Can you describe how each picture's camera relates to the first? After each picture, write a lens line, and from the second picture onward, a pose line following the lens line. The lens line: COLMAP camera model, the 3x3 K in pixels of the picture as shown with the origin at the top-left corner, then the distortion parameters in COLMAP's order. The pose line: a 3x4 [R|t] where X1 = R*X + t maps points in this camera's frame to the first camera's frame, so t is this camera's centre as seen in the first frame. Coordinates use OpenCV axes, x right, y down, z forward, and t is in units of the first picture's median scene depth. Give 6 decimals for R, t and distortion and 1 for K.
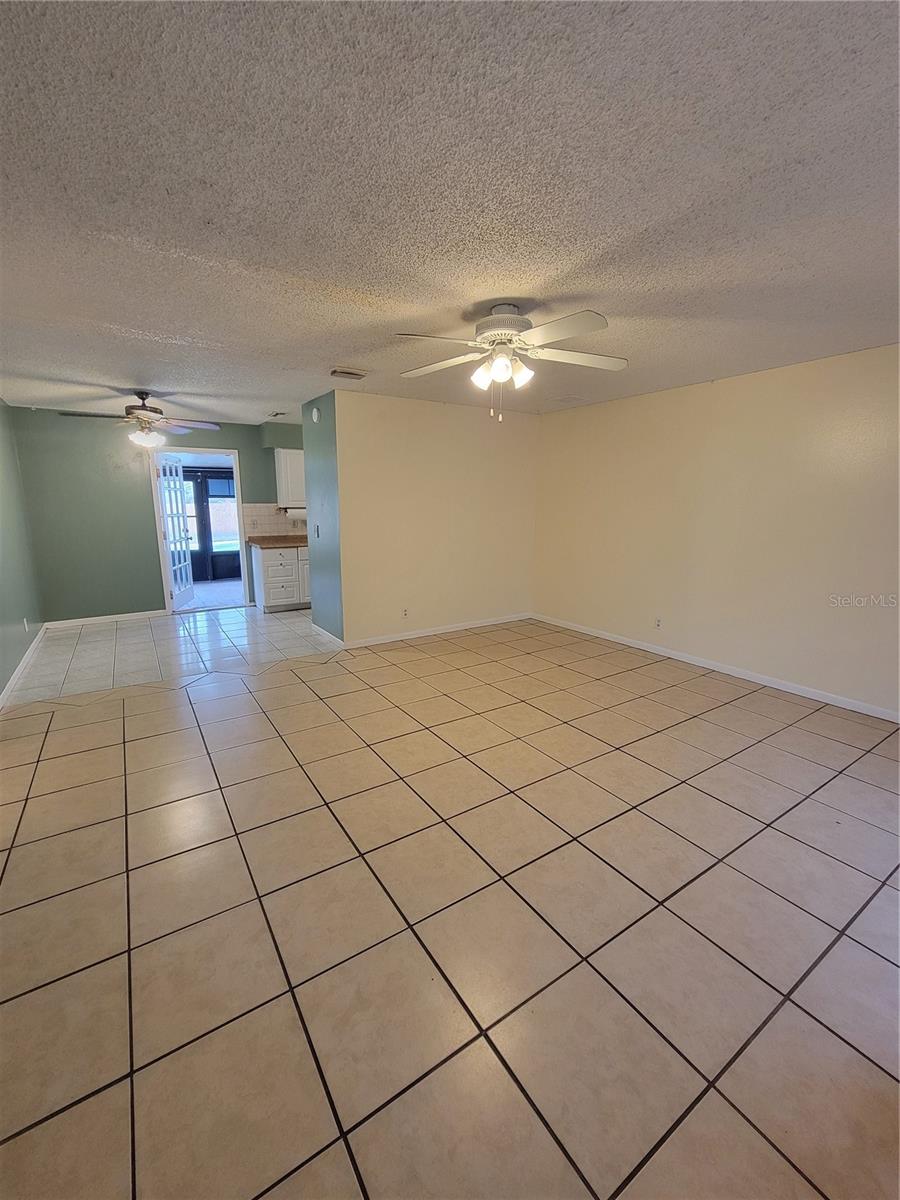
lens RADIAL K [[488.5, 0, 445.0], [0, 488.5, 605.4], [0, 0, 1]] dist [-0.001894, -0.000026]
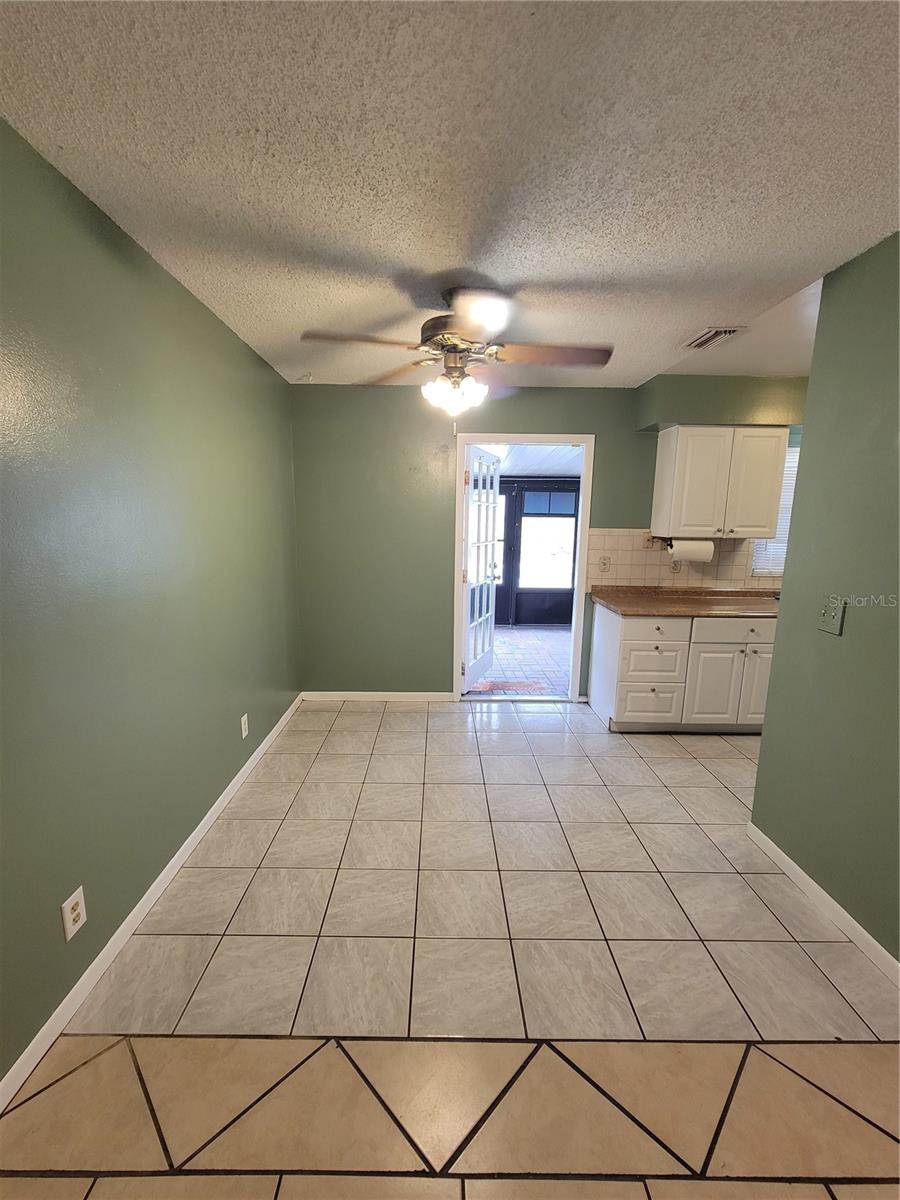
lens RADIAL K [[488.5, 0, 445.0], [0, 488.5, 597.3], [0, 0, 1]] dist [-0.001894, -0.000026]
pose [[0.844819, 0.092074, -0.527071, -0.238102], [-0.119916, 0.992606, -0.018810, -0.092767], [0.521442, 0.079095, 0.849613, 0.412300]]
